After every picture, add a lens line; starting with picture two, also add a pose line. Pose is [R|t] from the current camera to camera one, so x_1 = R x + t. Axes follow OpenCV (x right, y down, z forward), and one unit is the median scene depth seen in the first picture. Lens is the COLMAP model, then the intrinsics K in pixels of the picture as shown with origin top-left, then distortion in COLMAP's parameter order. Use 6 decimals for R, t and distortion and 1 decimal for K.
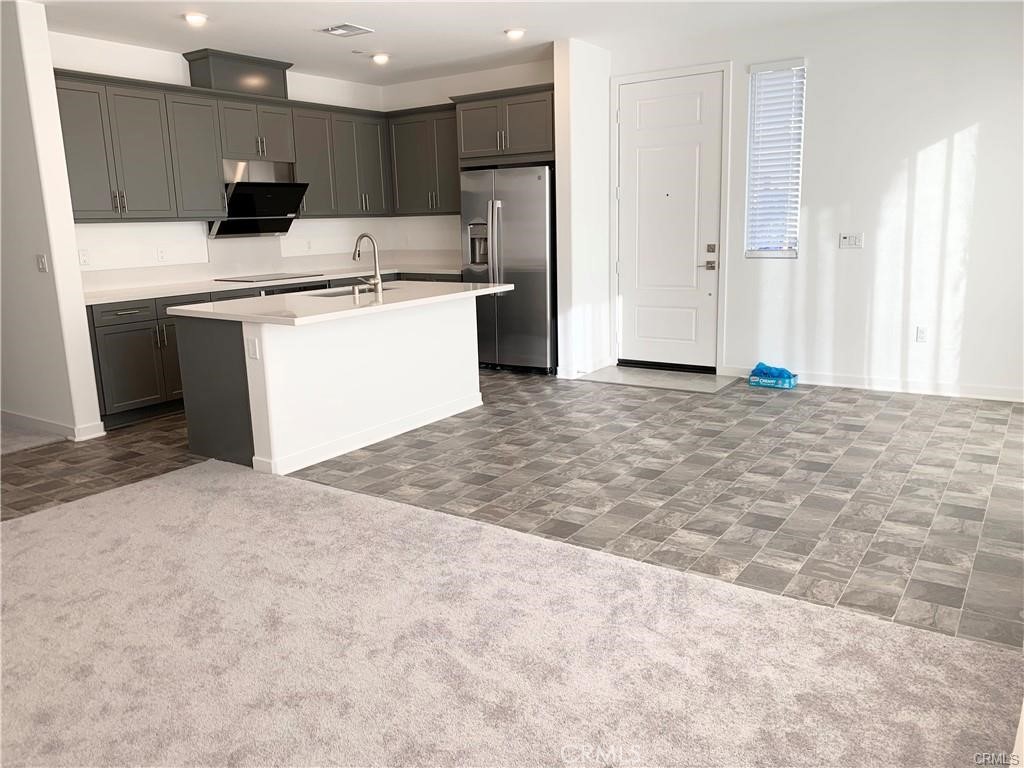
lens RADIAL K [[784.1, 0, 512.6], [0, 784.1, 371.7], [0, 0, 1]] dist [0.031657, -0.038394]
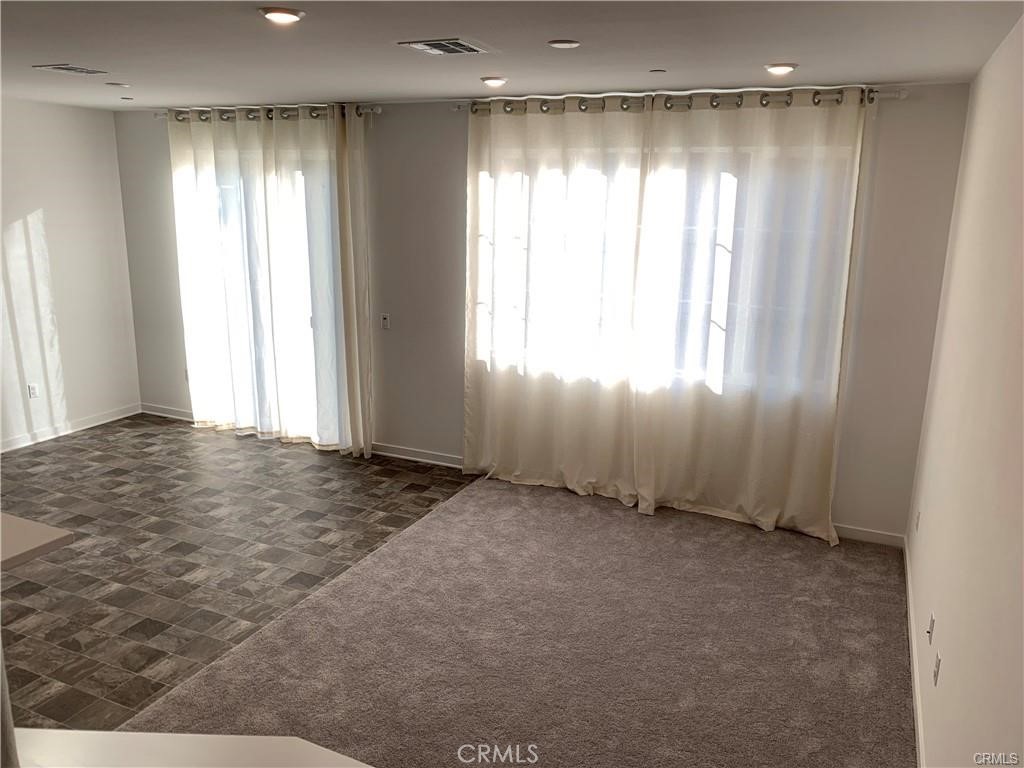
lens RADIAL K [[784.1, 0, 518.3], [0, 784.1, 397.3], [0, 0, 1]] dist [0.031657, -0.038394]
pose [[-0.167652, -0.228868, 0.958912, -0.756124], [0.175471, 0.950220, 0.257472, -0.226993], [-0.970105, 0.211427, -0.119146, 0.508126]]
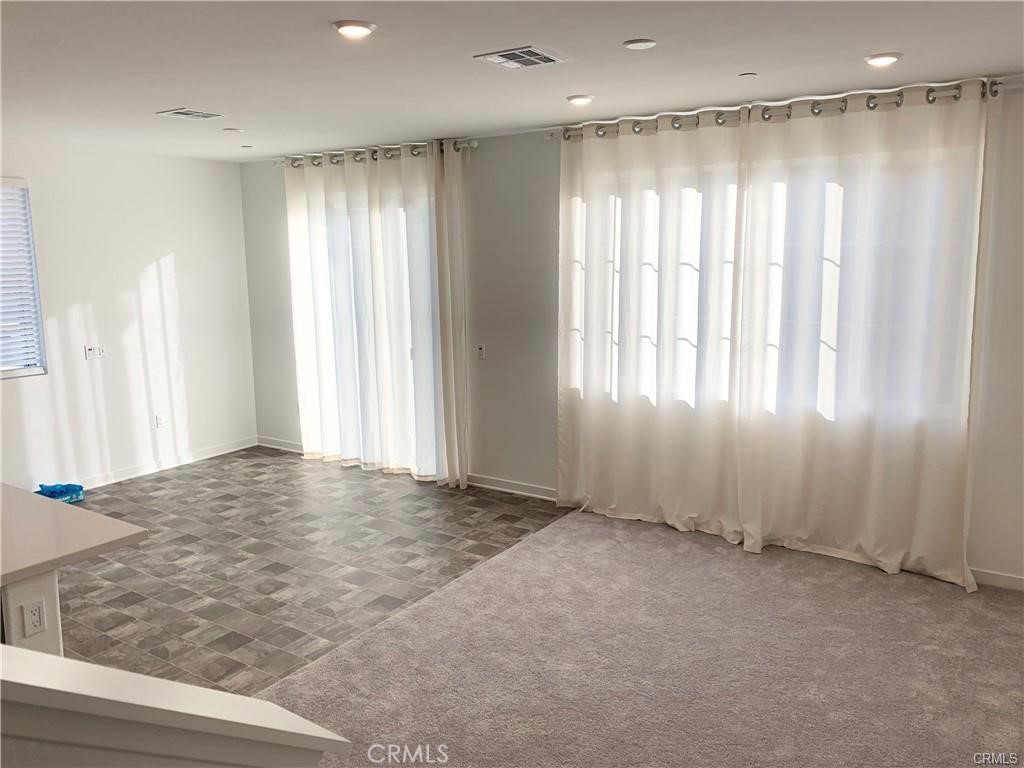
lens RADIAL K [[784.1, 0, 510.0], [0, 784.1, 393.4], [0, 0, 1]] dist [0.031657, -0.038394]
pose [[-0.004674, -0.156857, 0.987610, -0.741565], [0.207363, 0.966002, 0.154407, -0.179240], [-0.978253, 0.205516, 0.028011, 0.475132]]
